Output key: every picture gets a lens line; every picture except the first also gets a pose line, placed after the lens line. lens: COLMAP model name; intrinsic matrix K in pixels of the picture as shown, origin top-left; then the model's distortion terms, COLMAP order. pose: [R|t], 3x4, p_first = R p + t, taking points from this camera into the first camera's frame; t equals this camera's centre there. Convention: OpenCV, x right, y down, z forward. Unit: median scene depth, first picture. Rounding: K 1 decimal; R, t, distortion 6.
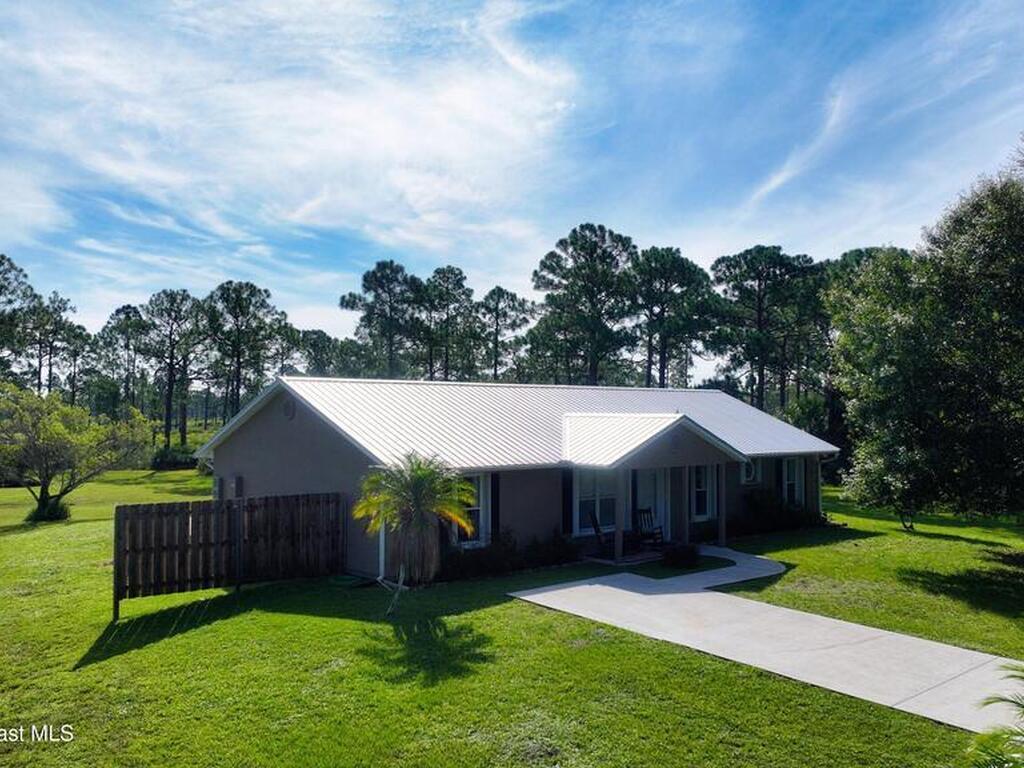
lens RADIAL K [[943.0, 0, 510.2], [0, 943.0, 371.2], [0, 0, 1]] dist [0.018691, -0.025055]
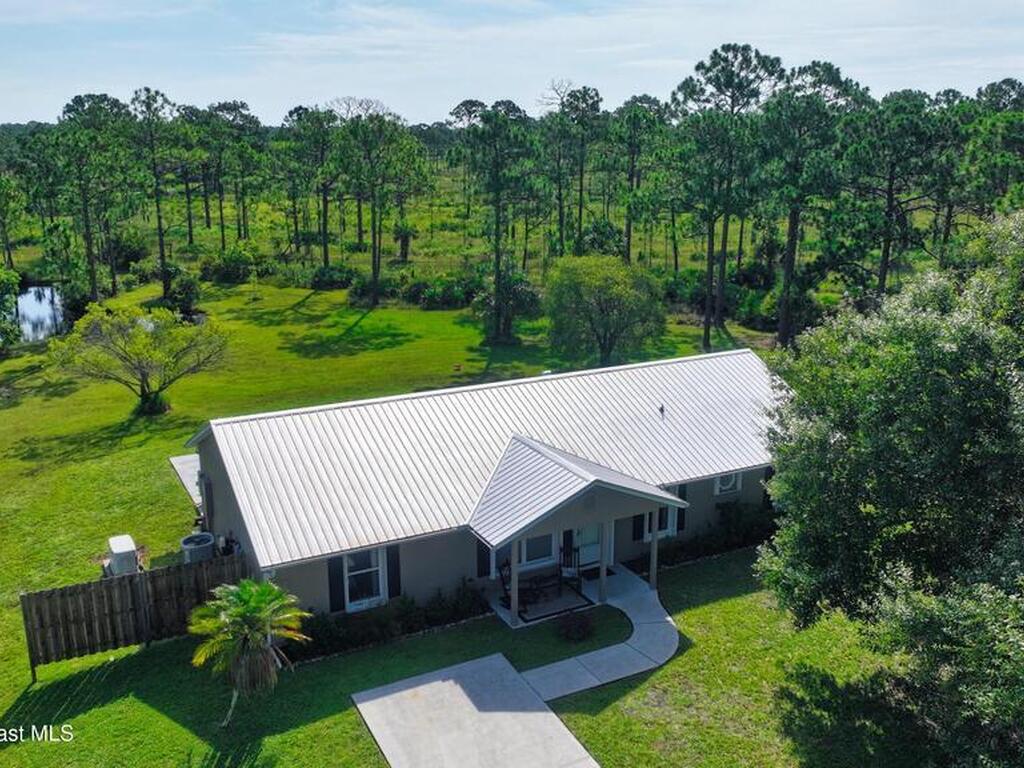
lens RADIAL K [[943.0, 0, 510.2], [0, 943.0, 371.2], [0, 0, 1]] dist [0.018691, -0.025055]
pose [[0.968403, 0.056433, -0.242921, 0.198990], [0.015669, 0.958369, 0.285101, -0.204234], [0.248897, -0.279899, 0.927204, 0.070646]]
